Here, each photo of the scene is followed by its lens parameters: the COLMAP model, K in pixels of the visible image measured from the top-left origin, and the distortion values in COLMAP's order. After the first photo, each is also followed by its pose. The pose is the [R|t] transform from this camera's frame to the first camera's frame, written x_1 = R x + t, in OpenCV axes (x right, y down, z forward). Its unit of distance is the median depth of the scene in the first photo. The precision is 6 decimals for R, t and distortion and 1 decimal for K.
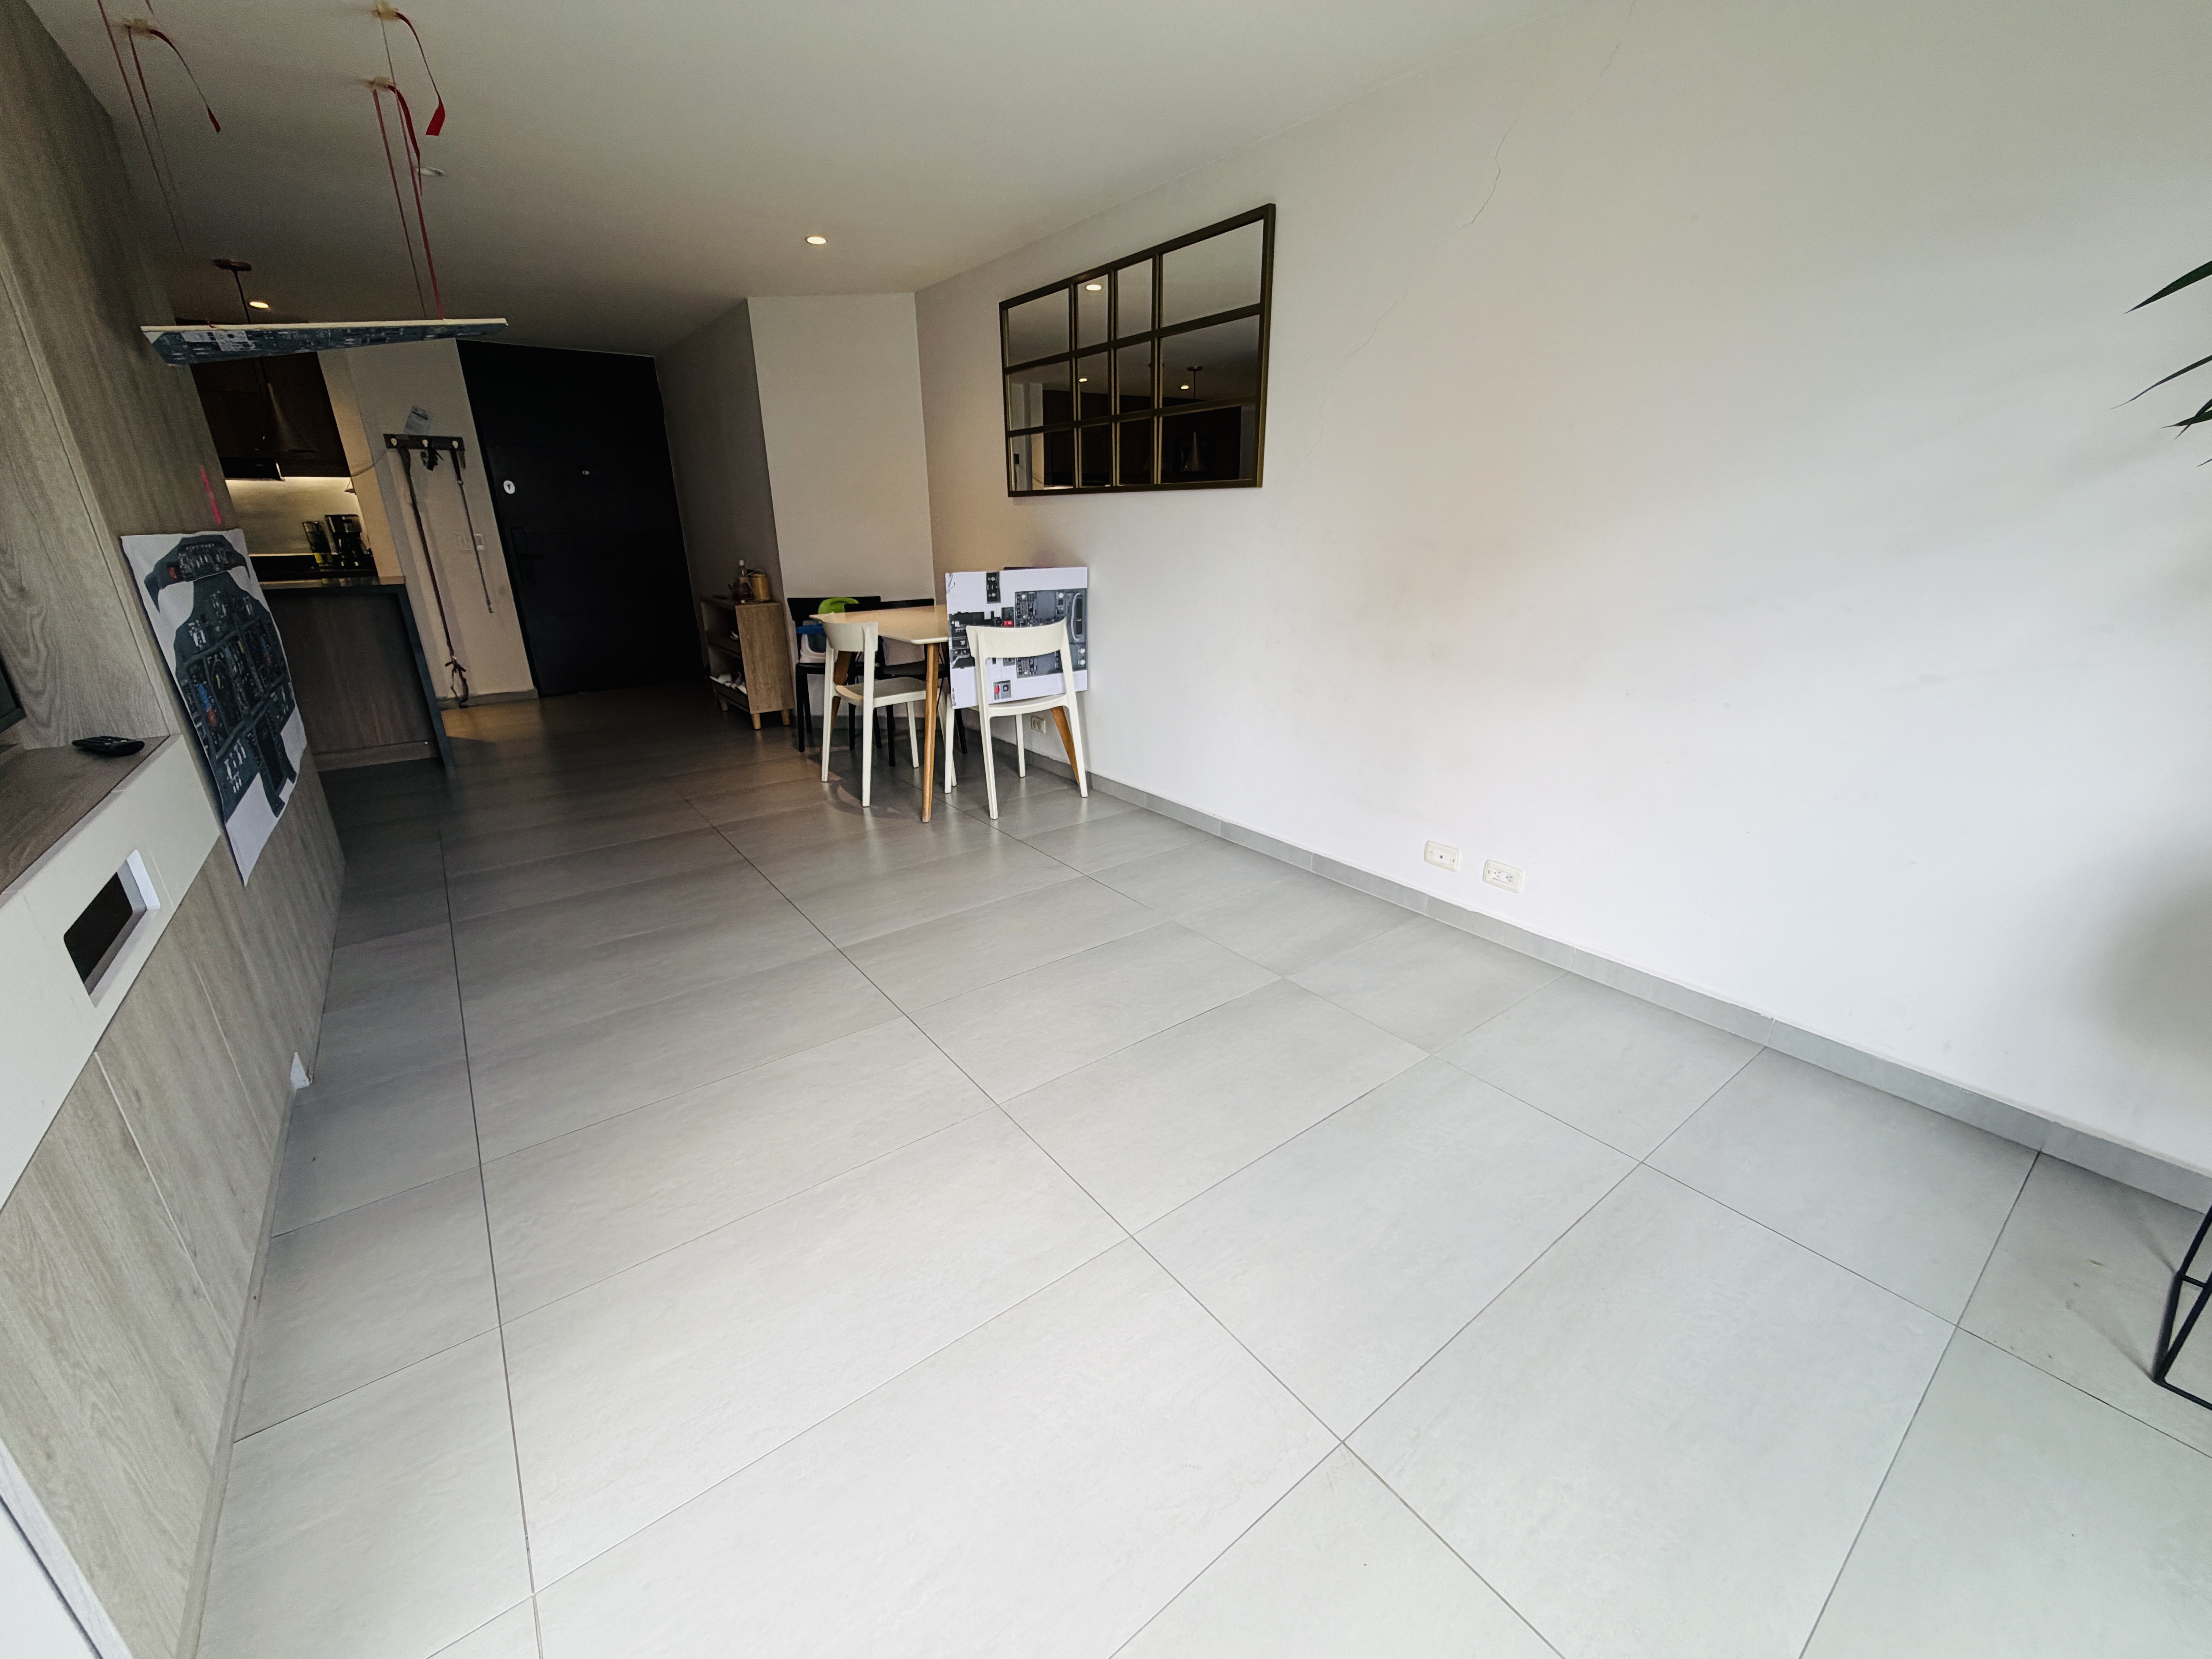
lens RADIAL K [[881.2, 0, 1100.0], [0, 881.2, 827.7], [0, 0, 1]] dist [0.000829, -0.000514]
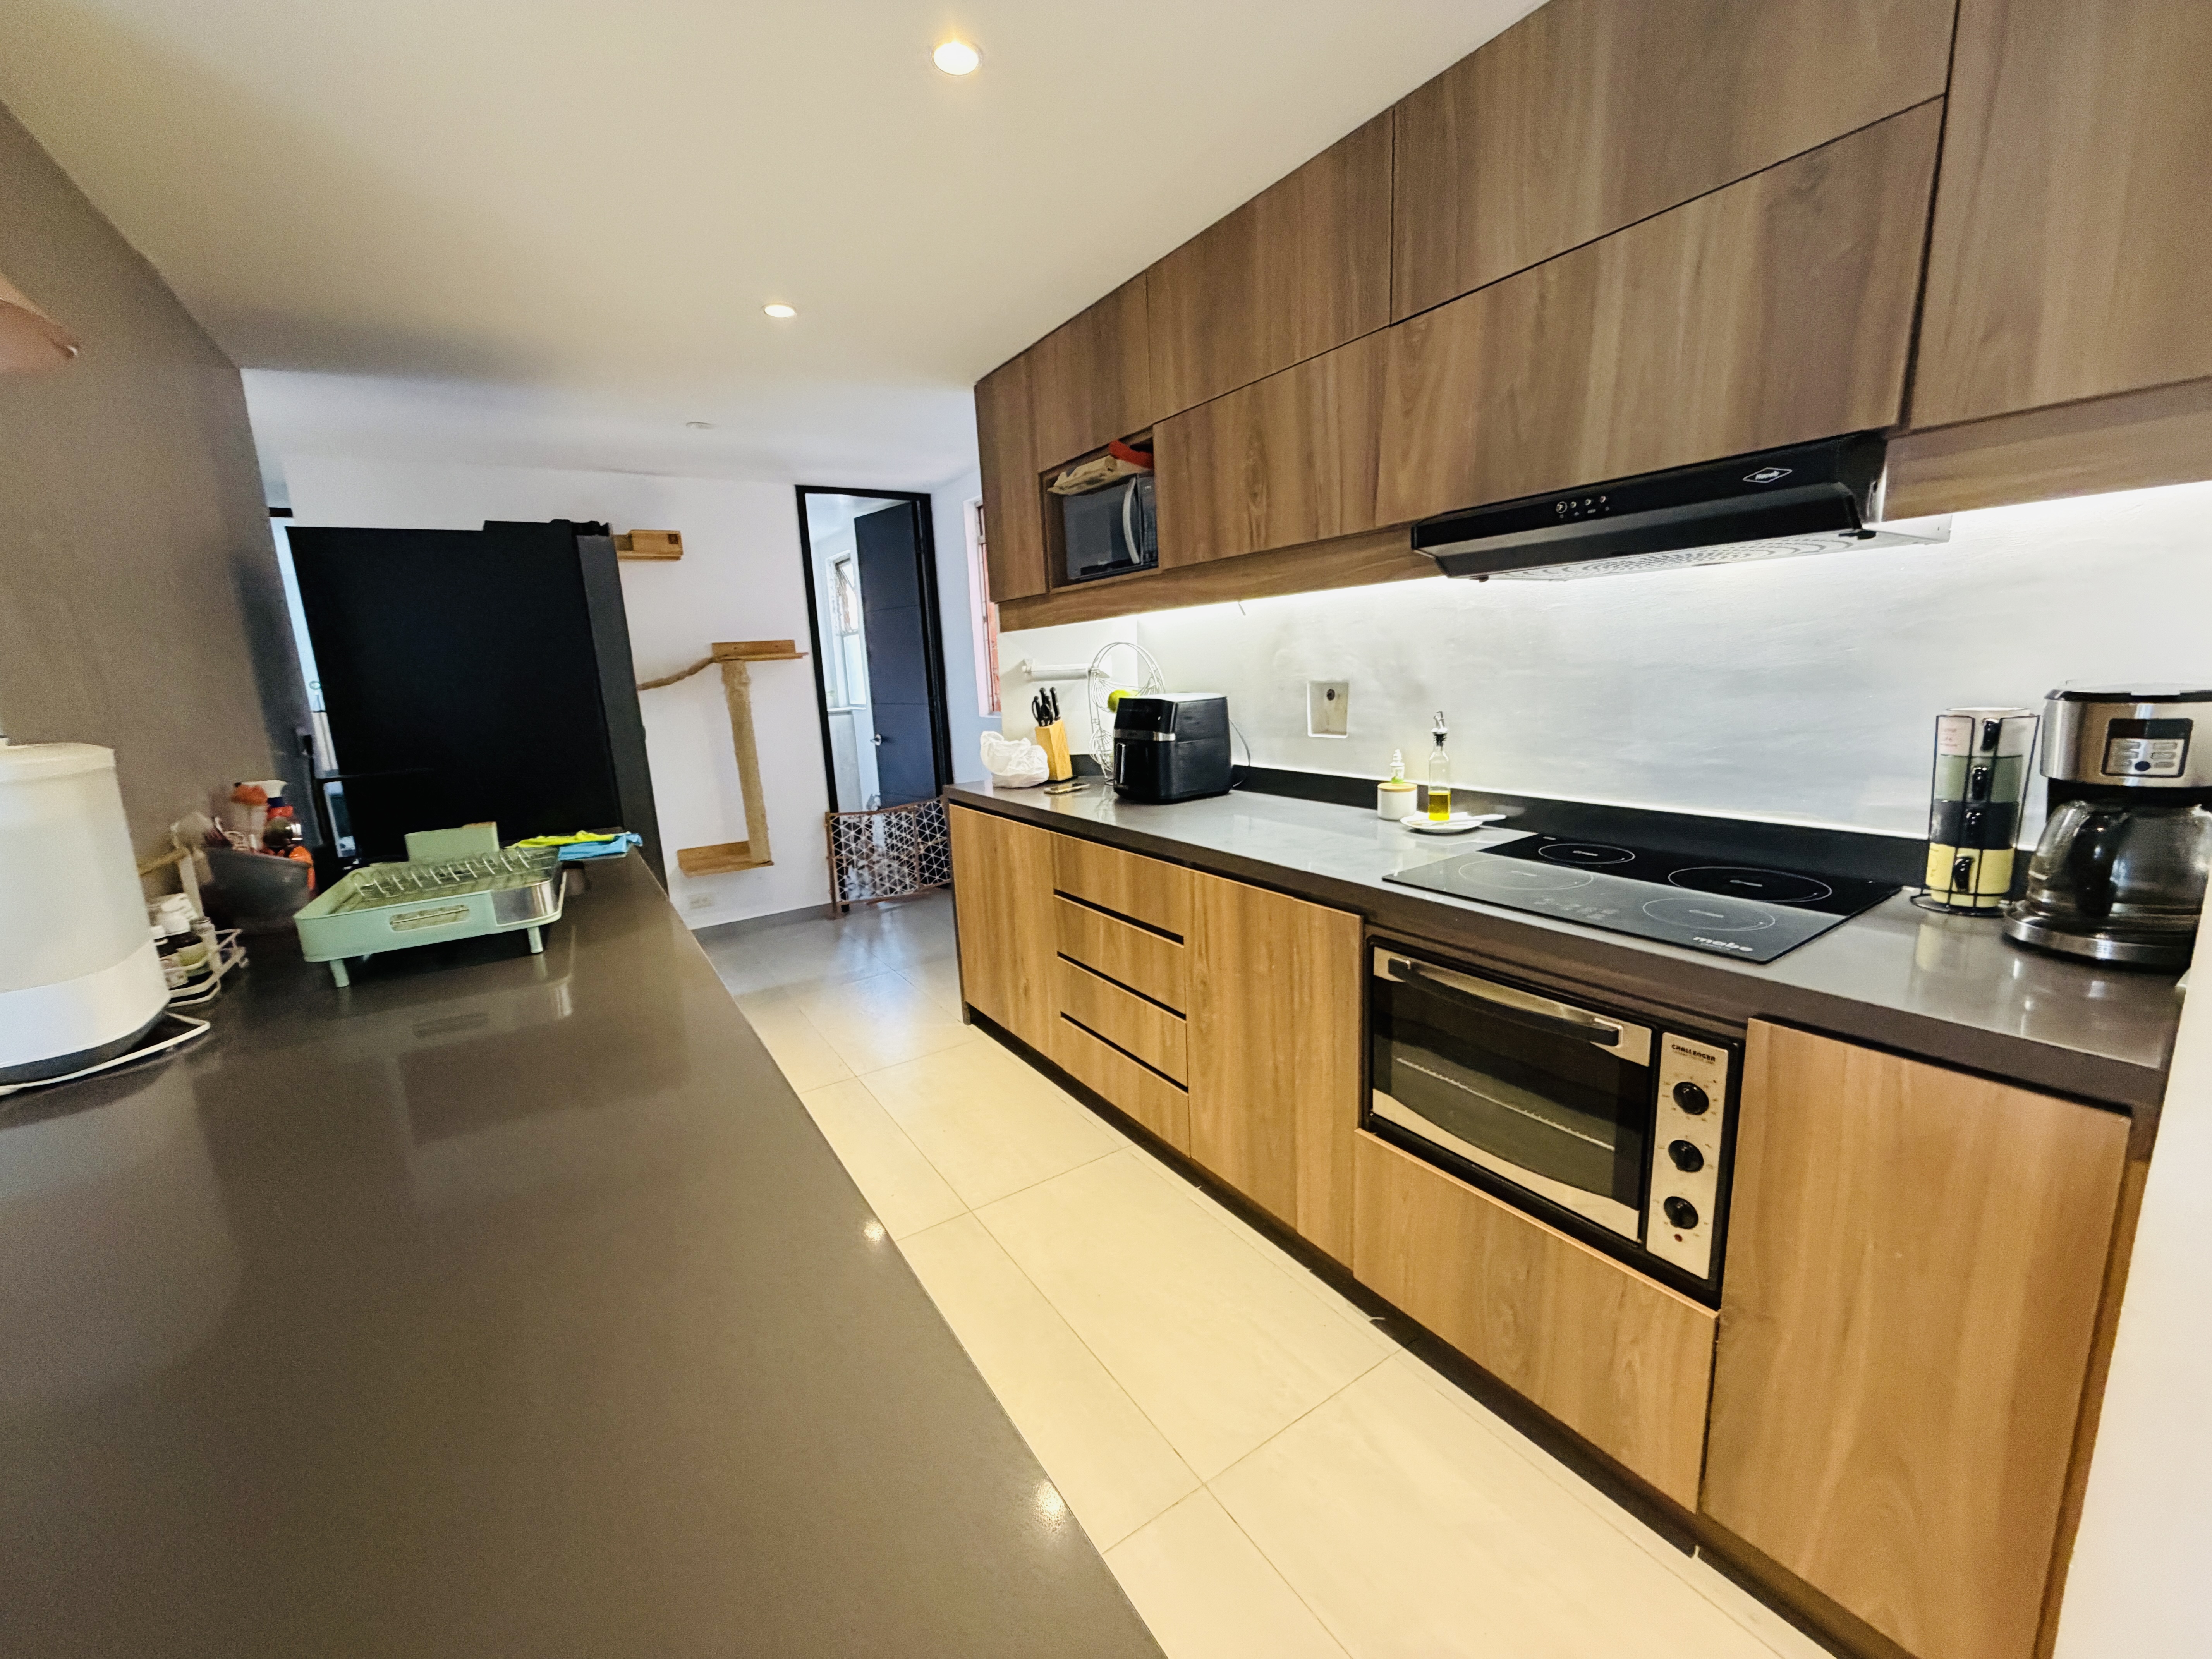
lens RADIAL K [[881.2, 0, 1098.2], [0, 881.2, 828.1], [0, 0, 1]] dist [0.000829, -0.000514]
pose [[-0.066902, 0.197972, -0.977922, -0.682341], [-0.294625, 0.932493, 0.208931, -0.311756], [0.953268, 0.302098, -0.004058, 0.826490]]
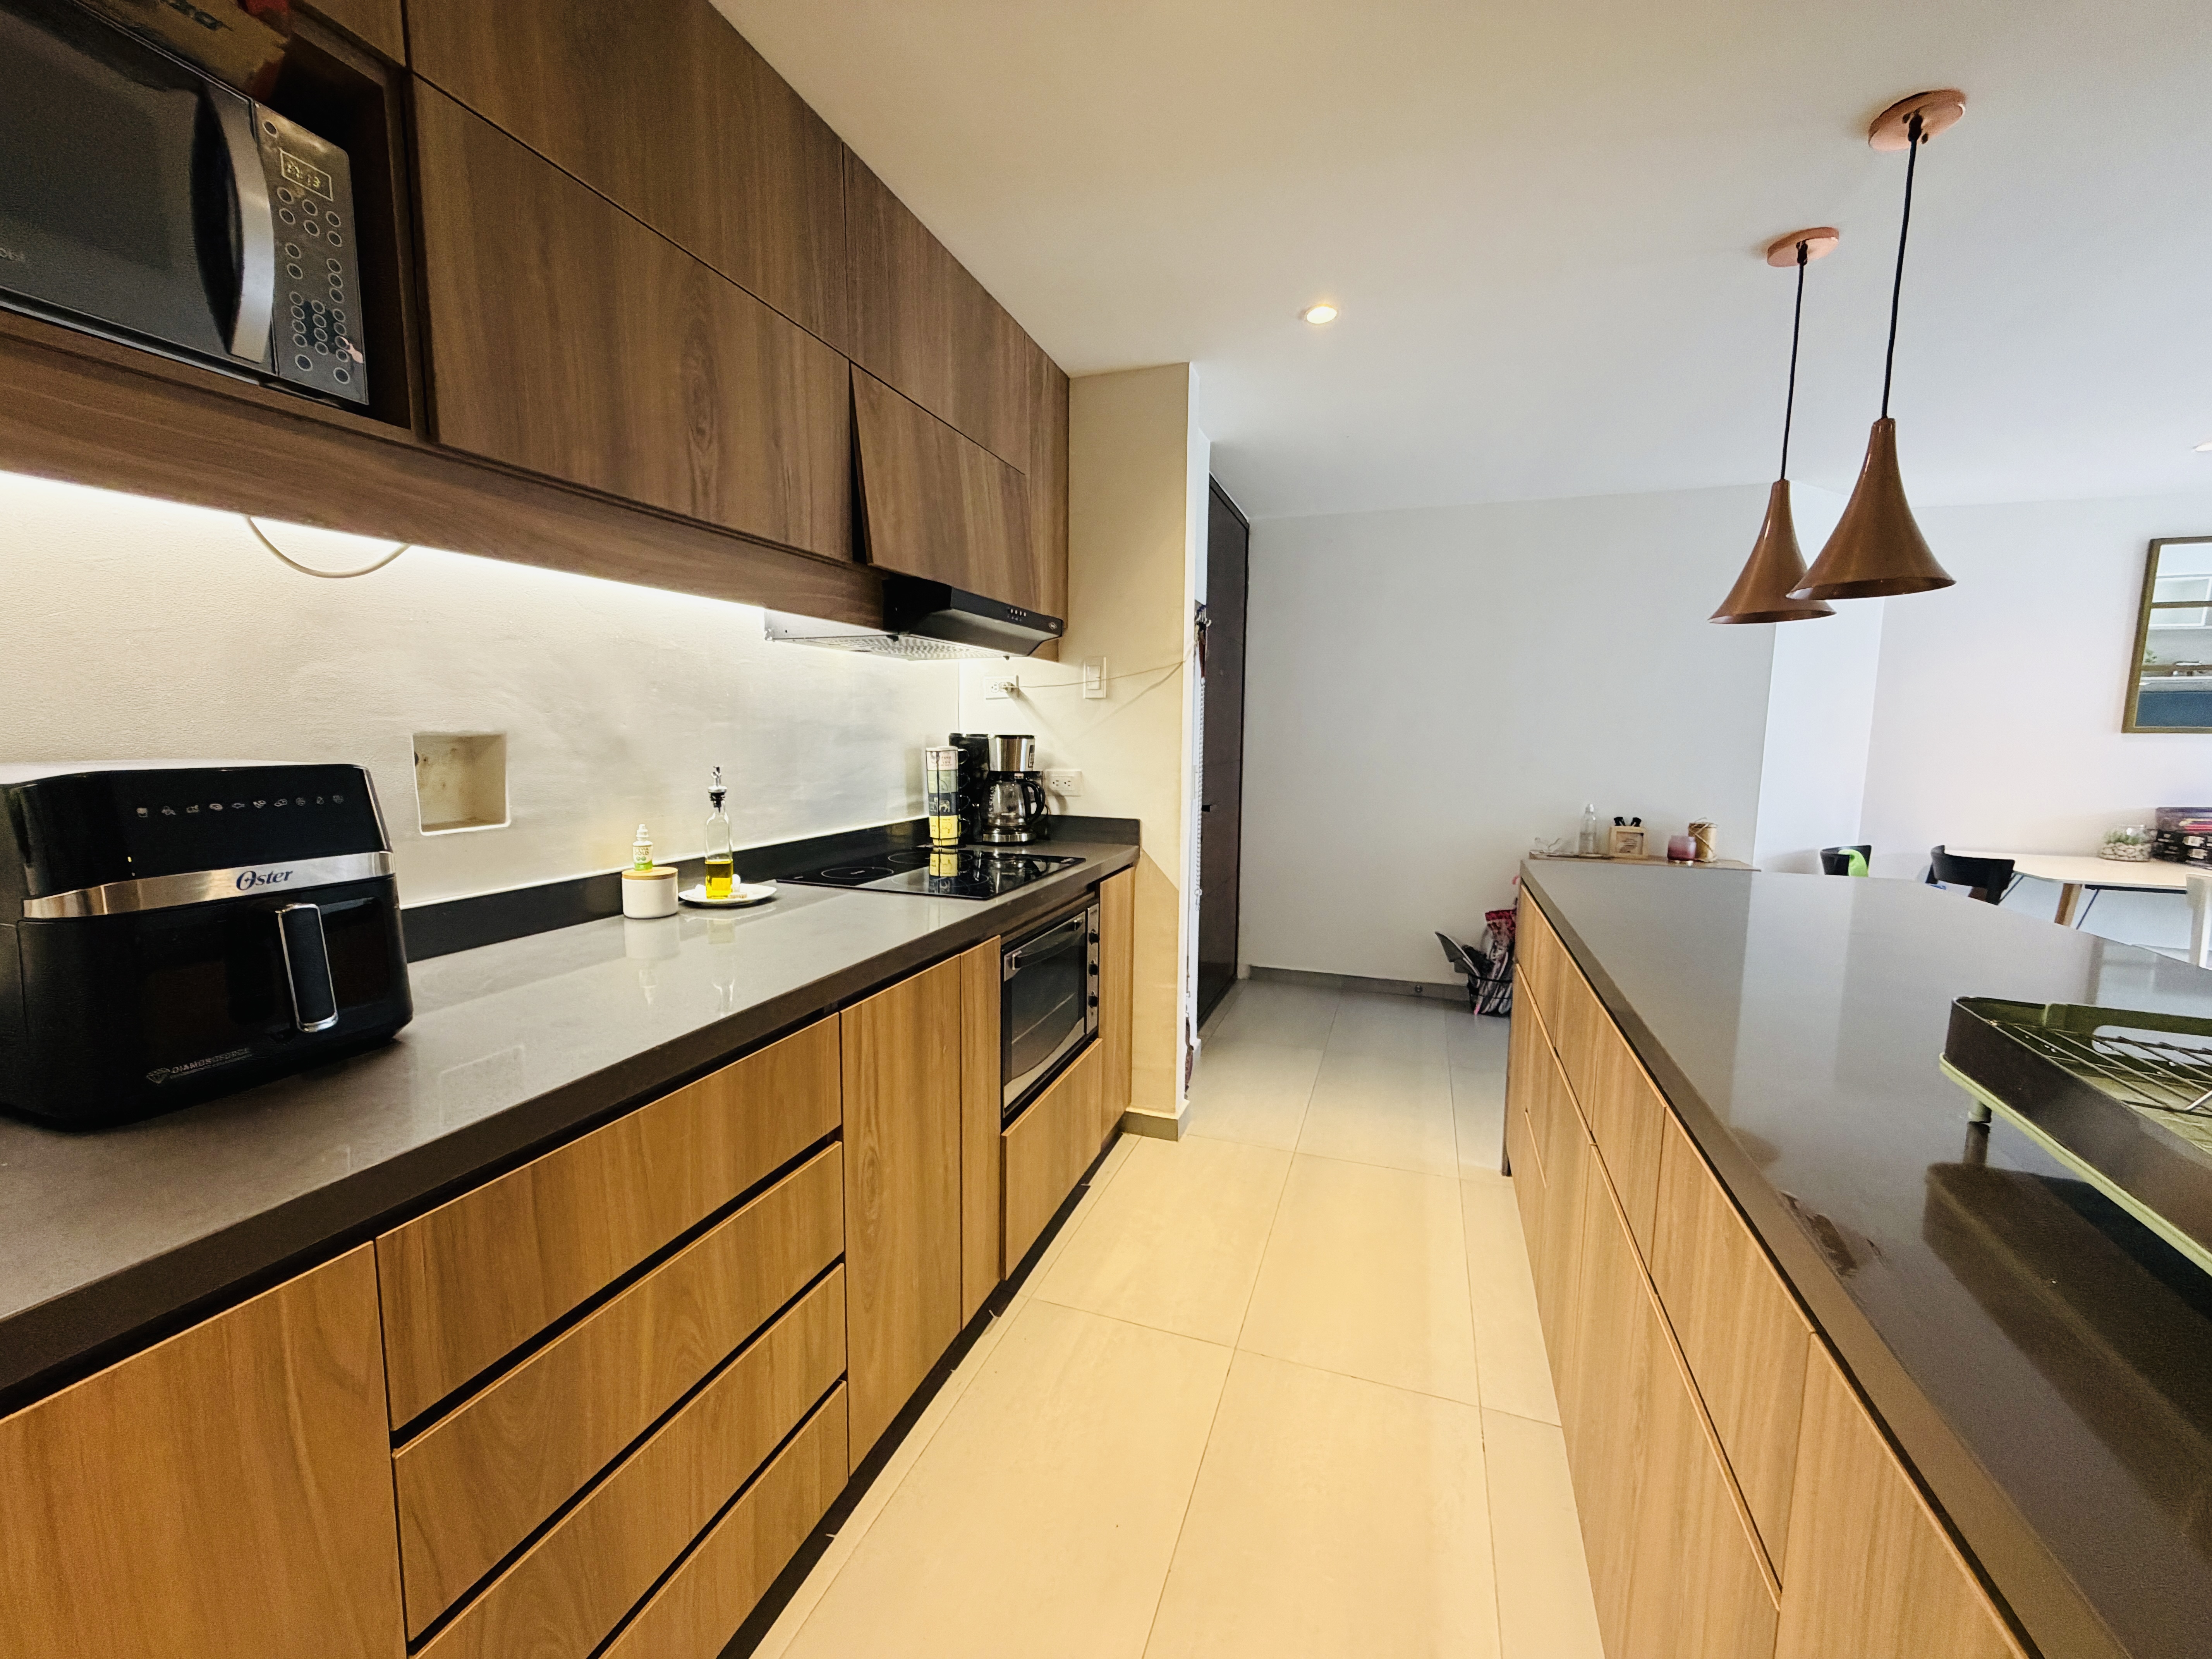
lens RADIAL K [[881.2, 0, 1108.9], [0, 881.2, 830.3], [0, 0, 1]] dist [0.000829, -0.000514]
pose [[0.827998, -0.051381, 0.558371, -1.113020], [0.180152, 0.967376, -0.178127, -0.220982], [-0.531003, 0.248081, 0.810242, 0.627011]]
